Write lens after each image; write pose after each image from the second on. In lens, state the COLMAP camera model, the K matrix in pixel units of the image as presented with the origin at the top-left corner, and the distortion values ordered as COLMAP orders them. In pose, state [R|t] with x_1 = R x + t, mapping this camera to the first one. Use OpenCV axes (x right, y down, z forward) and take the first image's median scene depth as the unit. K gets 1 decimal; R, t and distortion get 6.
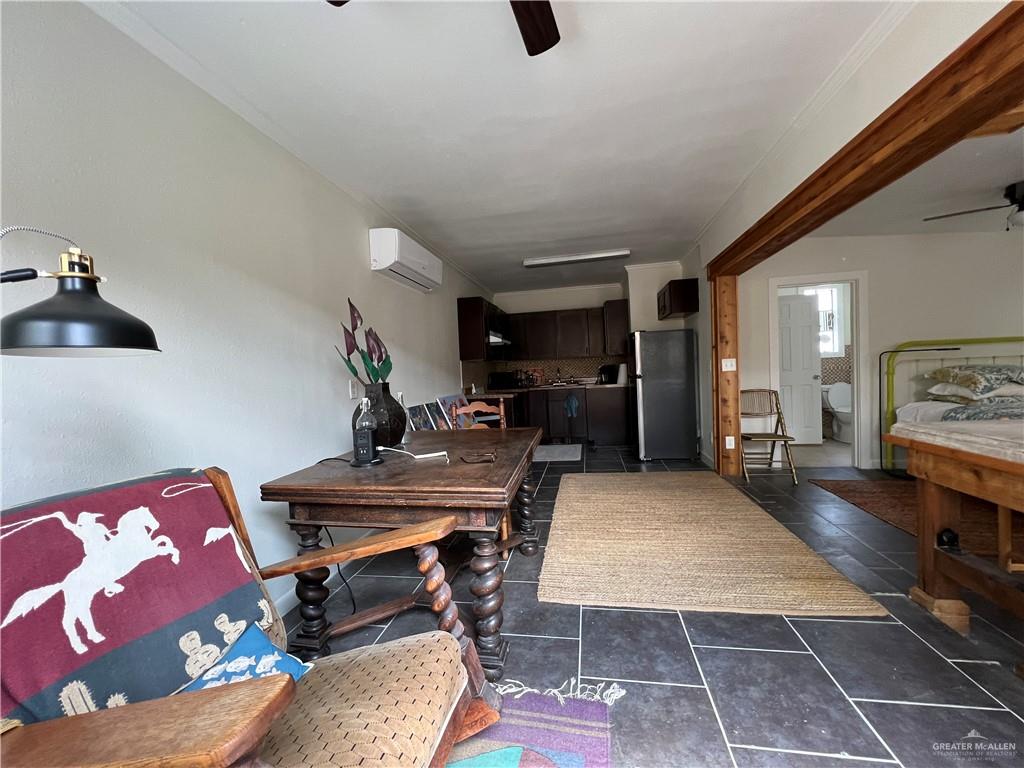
lens RADIAL K [[408.2, 0, 510.3], [0, 408.2, 383.5], [0, 0, 1]] dist [-0.001466, 0.000255]
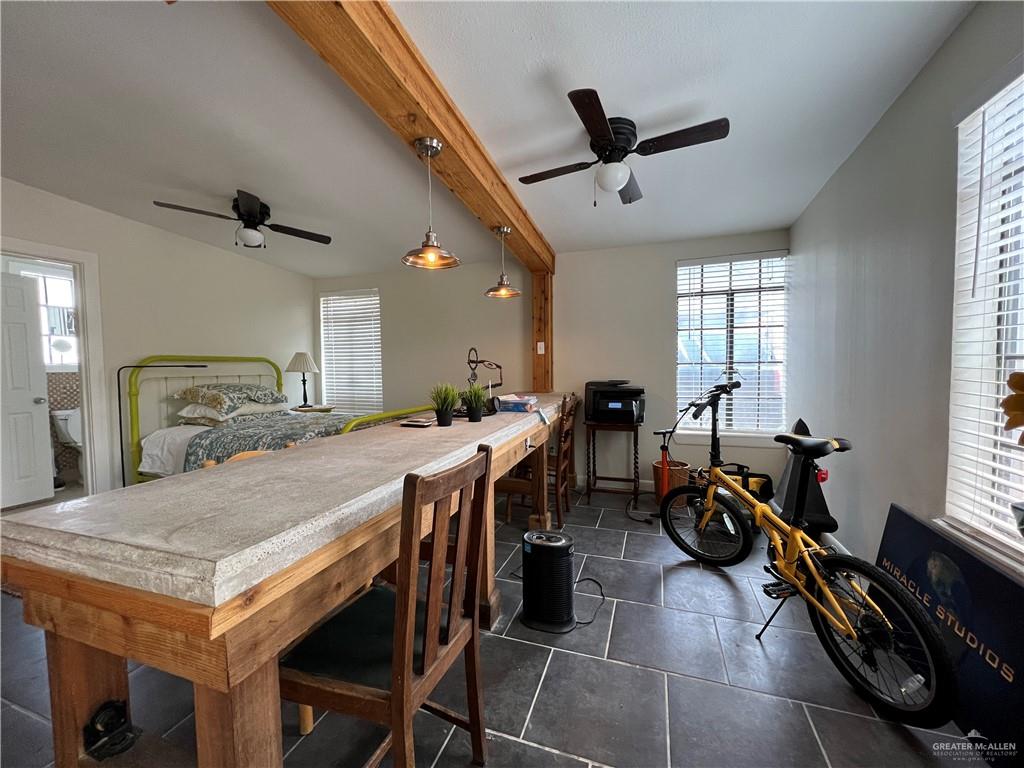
lens RADIAL K [[408.2, 0, 512.9], [0, 408.2, 385.8], [0, 0, 1]] dist [-0.001466, 0.000255]
pose [[0.150222, -0.006243, 0.988633, 0.313813], [0.039315, 0.999227, 0.000336, -0.015226], [-0.987870, 0.038817, 0.150351, 0.191648]]
